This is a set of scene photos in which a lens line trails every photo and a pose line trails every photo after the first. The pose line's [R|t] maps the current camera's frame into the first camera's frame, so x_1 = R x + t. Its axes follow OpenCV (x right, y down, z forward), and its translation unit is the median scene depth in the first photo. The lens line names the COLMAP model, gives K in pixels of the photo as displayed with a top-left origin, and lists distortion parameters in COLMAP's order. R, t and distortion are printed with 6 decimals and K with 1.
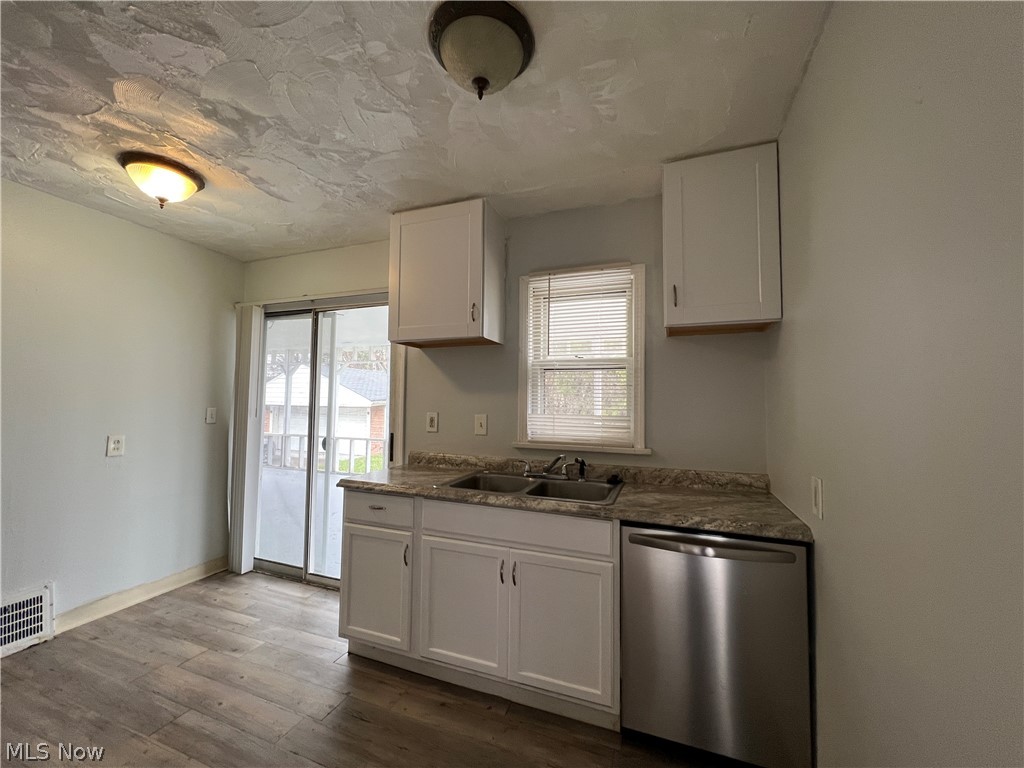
lens RADIAL K [[414.9, 0, 513.5], [0, 414.9, 382.9], [0, 0, 1]] dist [-0.001831, 0.000656]
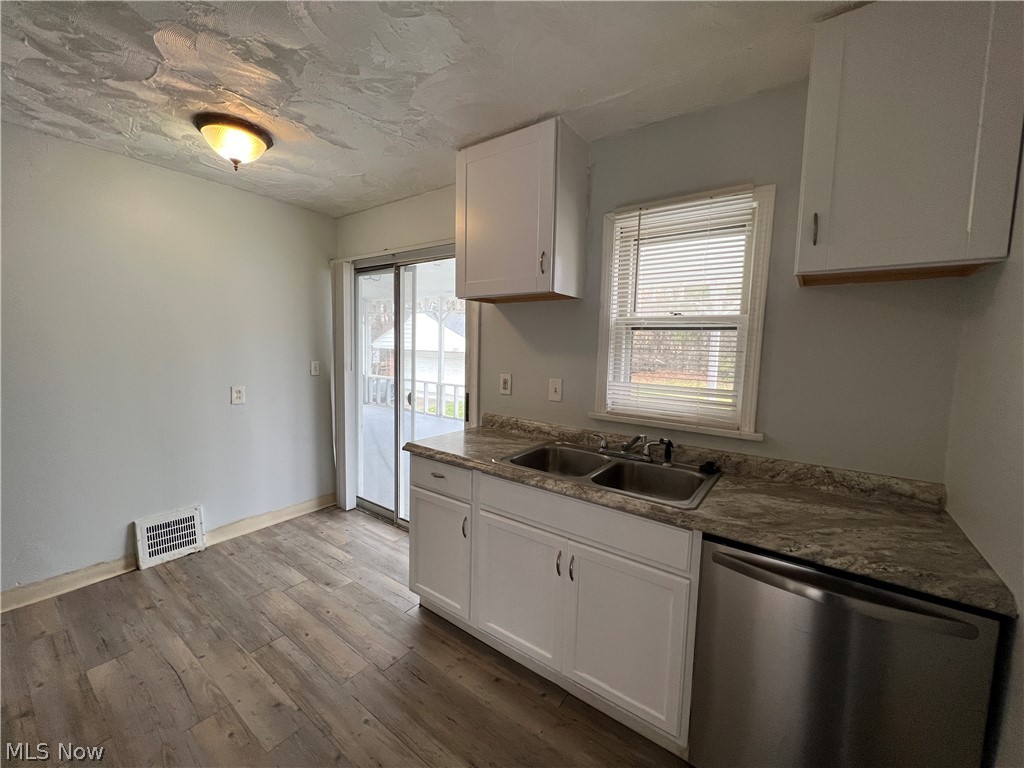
lens RADIAL K [[414.9, 0, 510.4], [0, 414.9, 384.2], [0, 0, 1]] dist [-0.001831, 0.000656]
pose [[0.962685, 0.037416, -0.268025, 0.079495], [-0.000669, 0.990723, 0.135898, -0.040008], [0.270623, -0.130647, 0.953779, 0.139457]]
